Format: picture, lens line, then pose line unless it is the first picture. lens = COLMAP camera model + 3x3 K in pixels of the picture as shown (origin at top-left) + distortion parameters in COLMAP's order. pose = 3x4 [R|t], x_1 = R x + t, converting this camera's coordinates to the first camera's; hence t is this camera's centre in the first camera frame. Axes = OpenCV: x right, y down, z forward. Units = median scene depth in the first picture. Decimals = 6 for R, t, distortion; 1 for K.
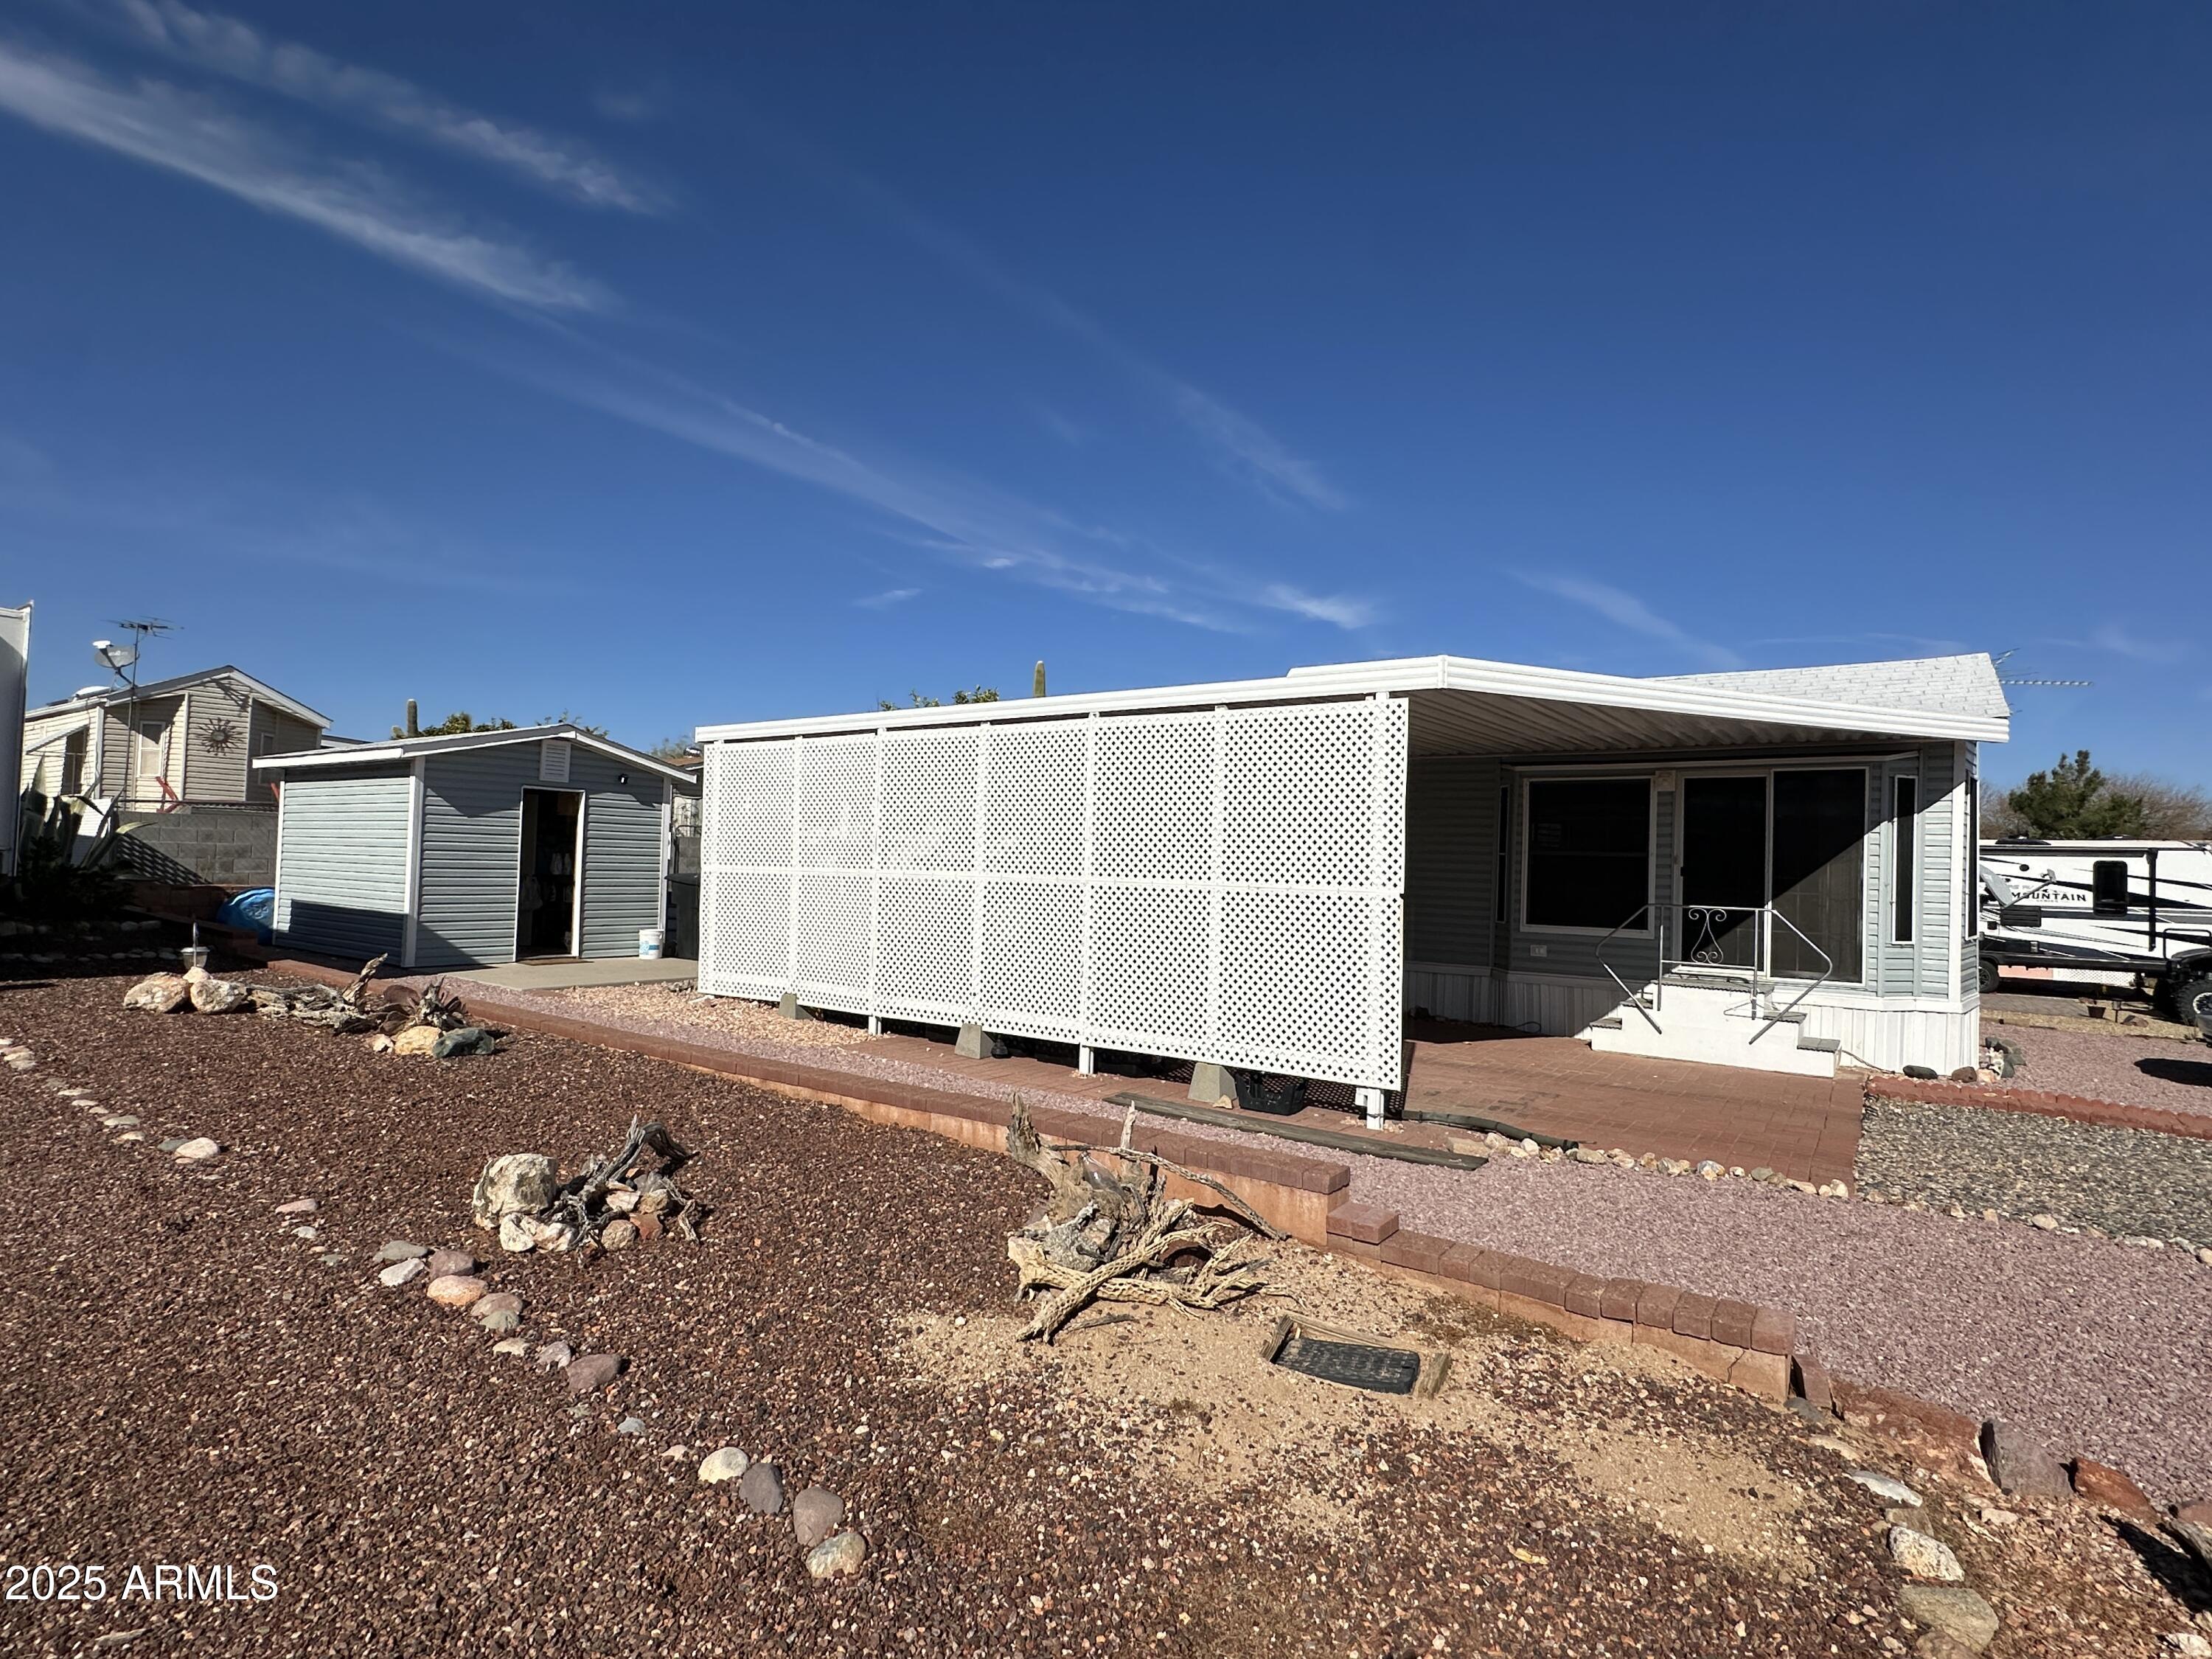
lens RADIAL K [[1143.8, 0, 1106.0], [0, 1143.8, 829.5], [0, 0, 1]] dist [-0.000274, 0.000454]
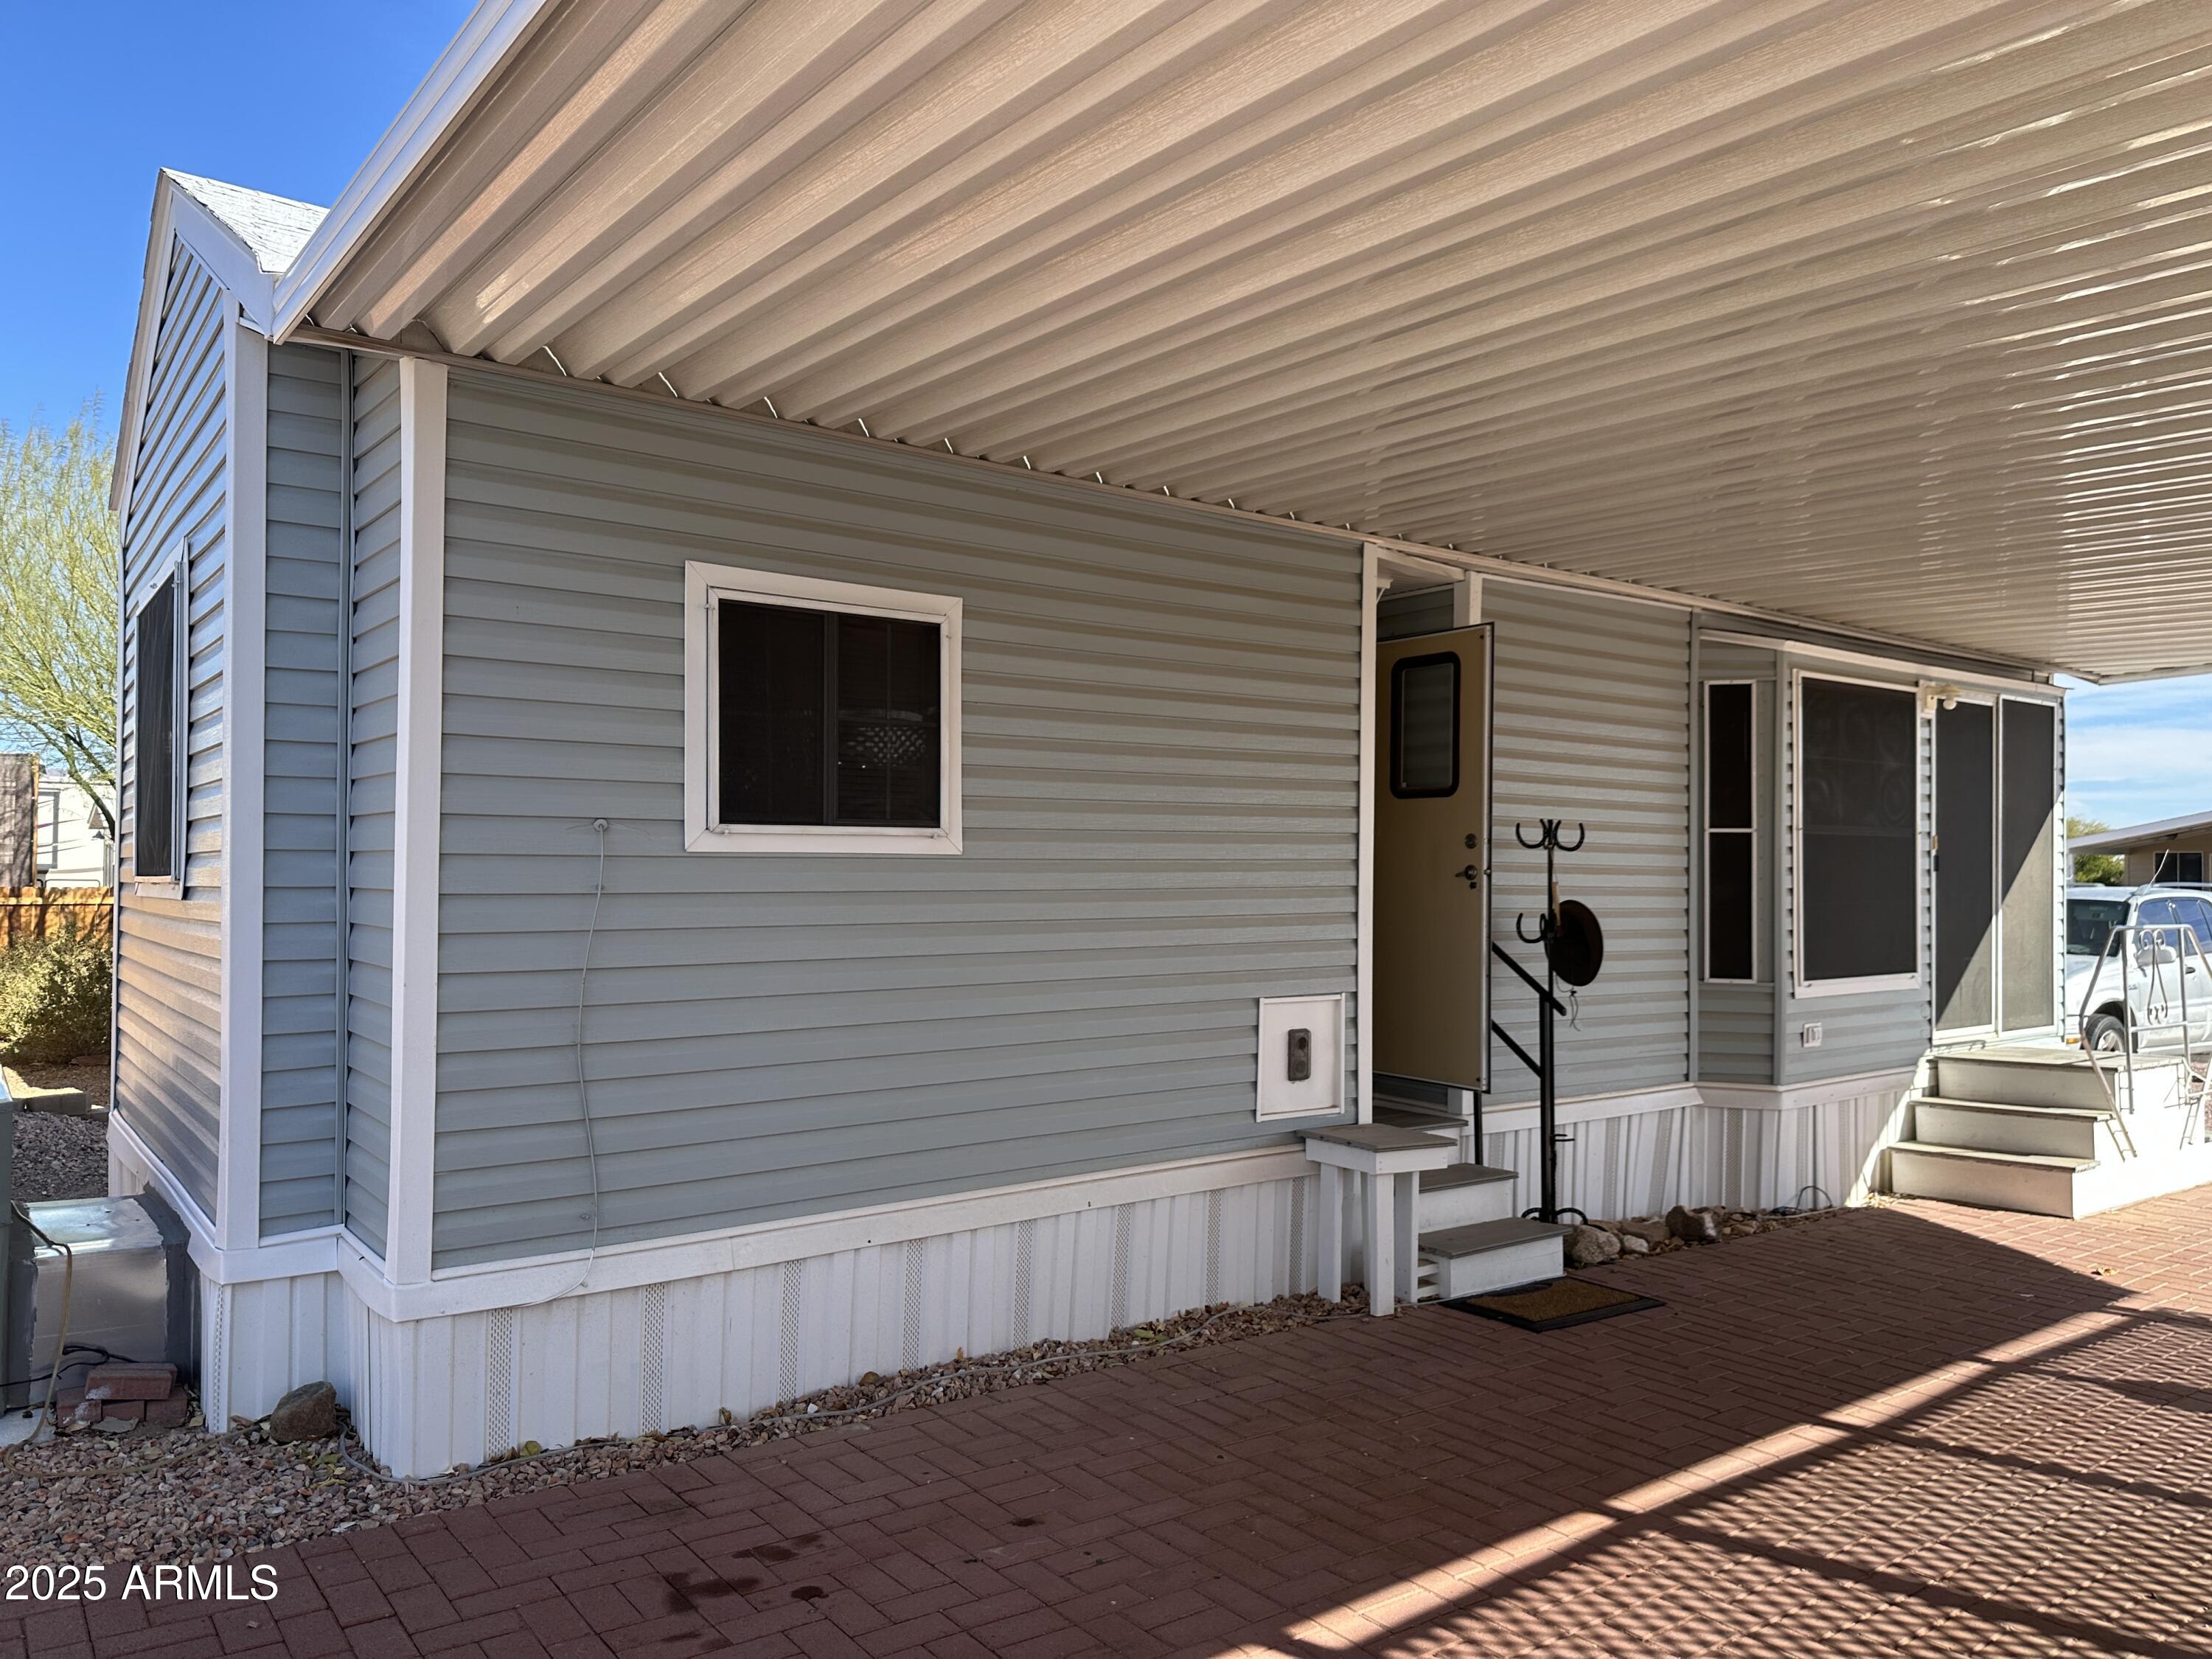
lens RADIAL K [[1580.8, 0, 1106.0], [0, 1580.8, 829.5], [0, 0, 1]] dist [0.000642, -0.001971]
pose [[0.312452, -0.008516, 0.949895, -0.386182], [-0.037462, 0.999071, 0.021279, 0.019697], [-0.949195, -0.042234, 0.311843, 1.225110]]
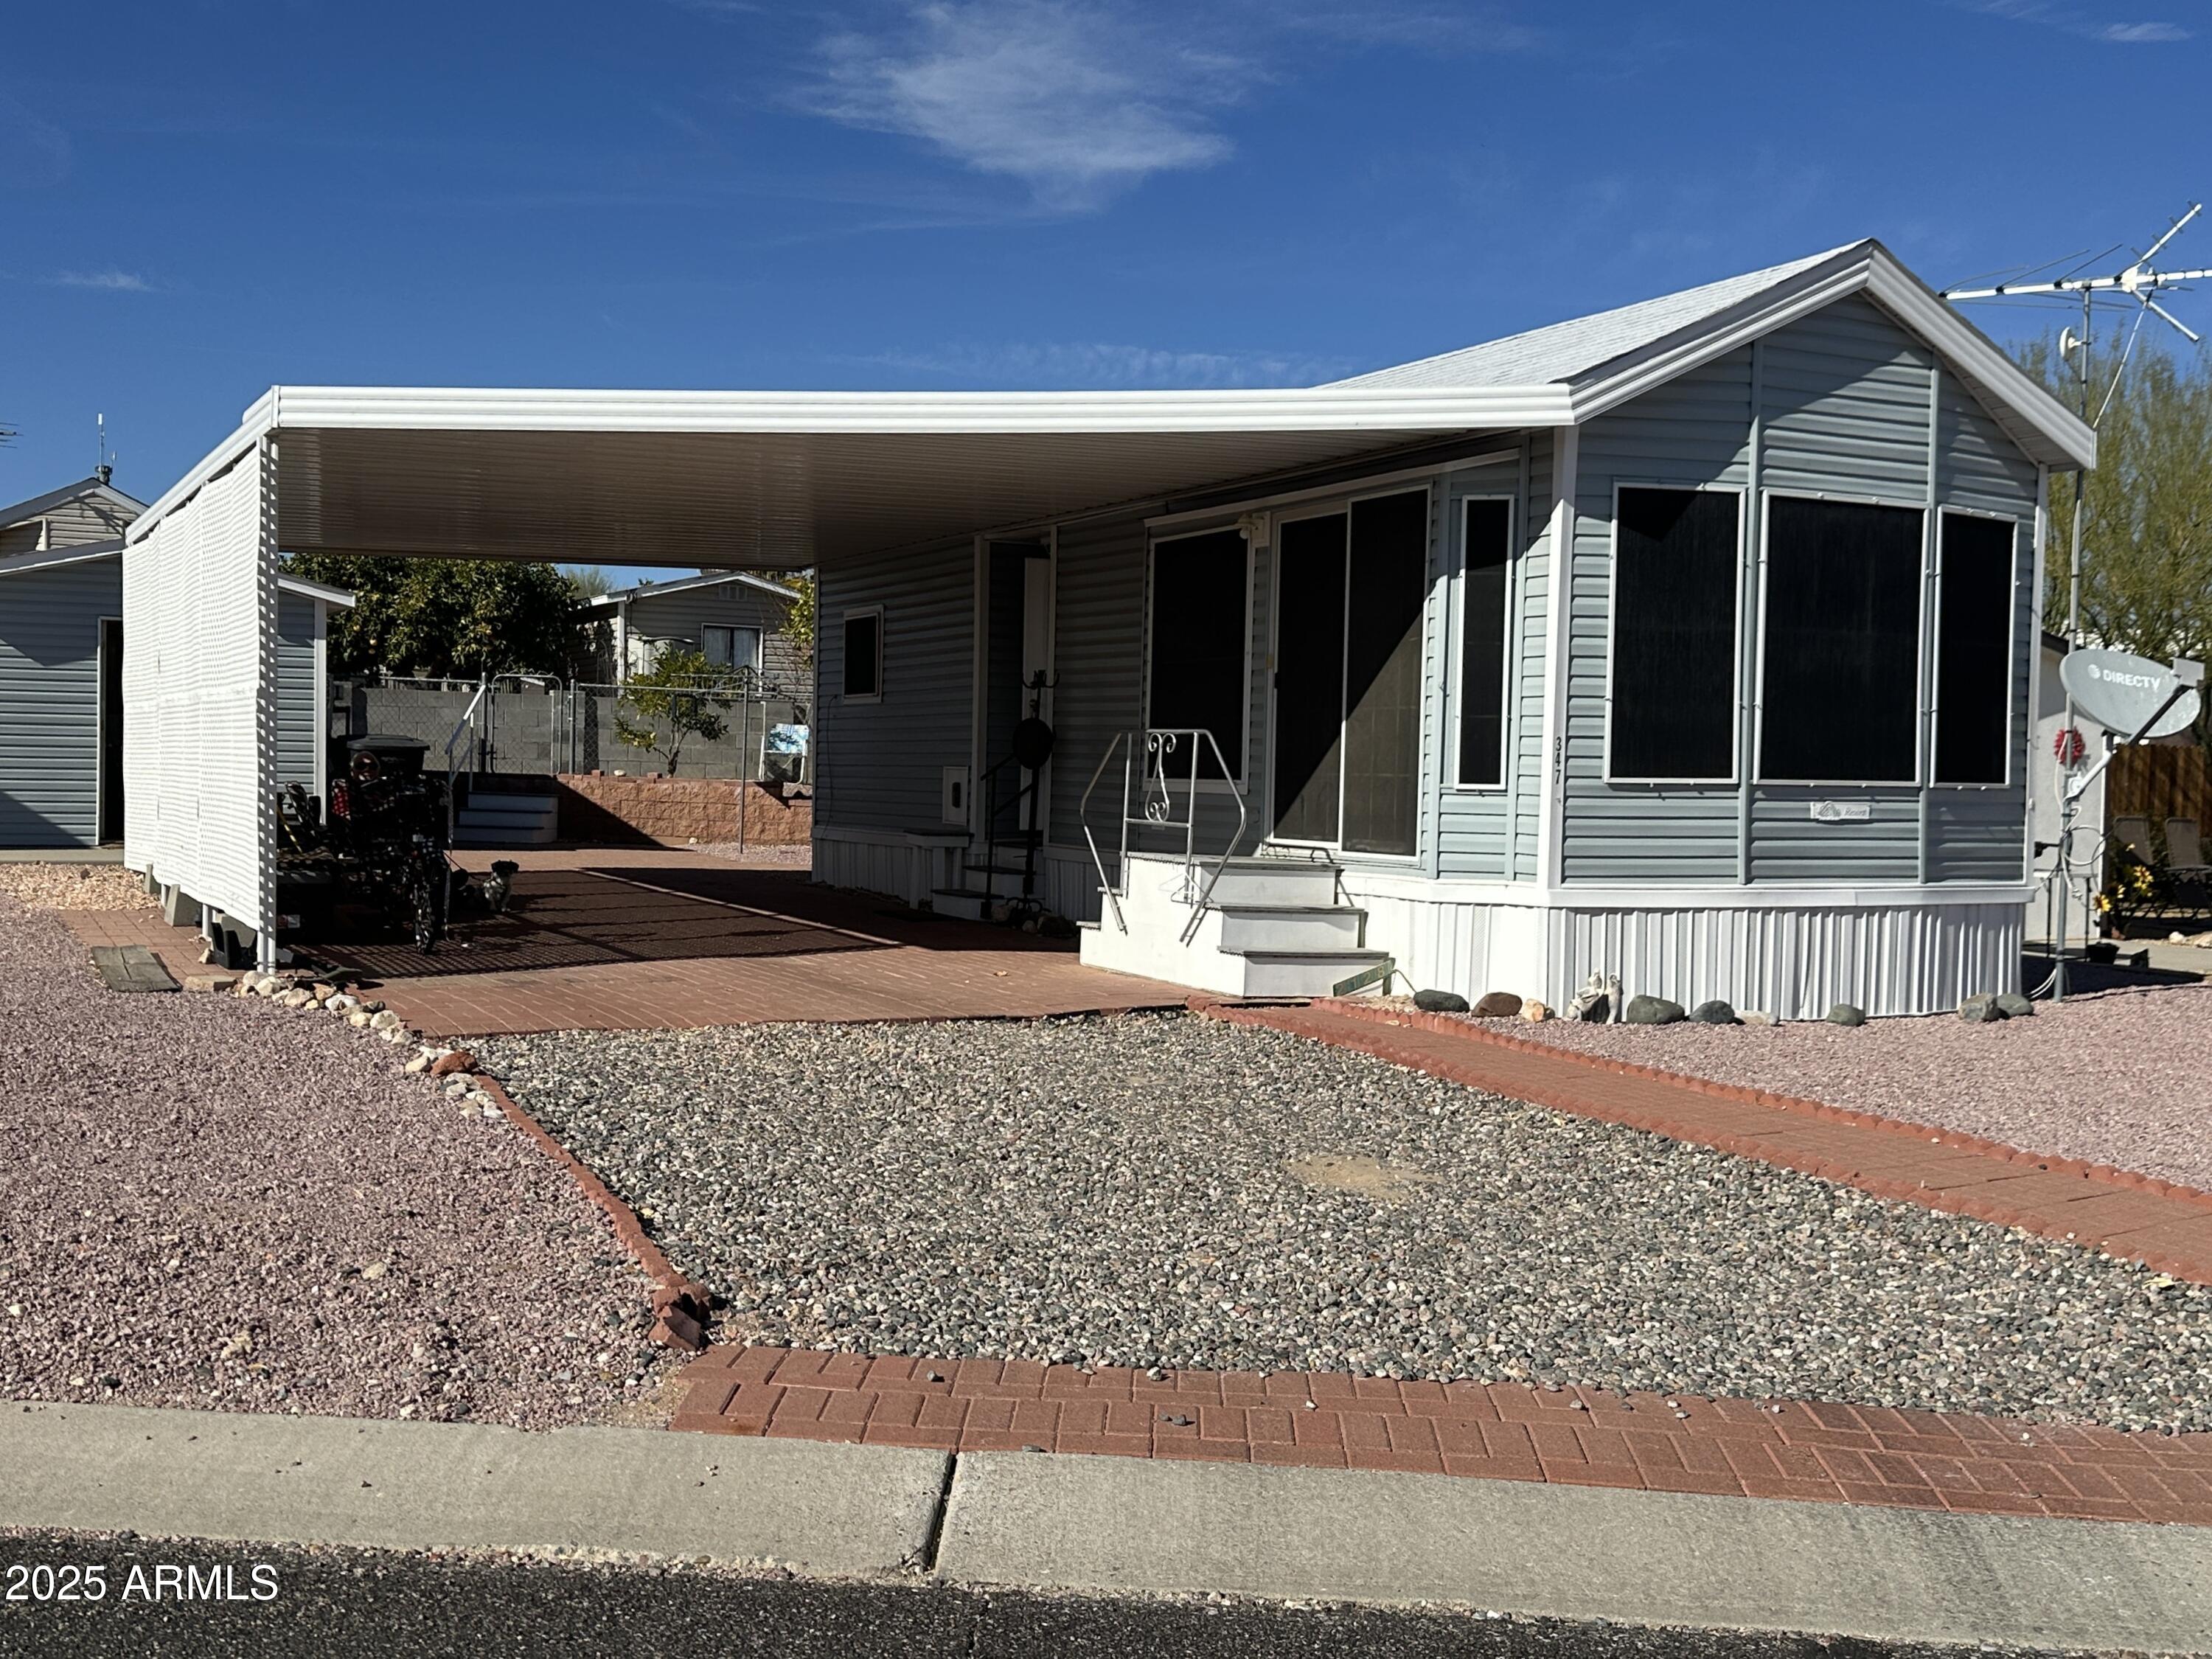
lens RADIAL K [[2359.6, 0, 1106.0], [0, 2359.6, 829.5], [0, 0, 1]] dist [0.092437, -0.002489]
pose [[0.883956, 0.000839, -0.467570, 1.073821], [0.019941, 0.999021, 0.039494, 0.068745], [0.467145, -0.044235, 0.883074, -0.143700]]
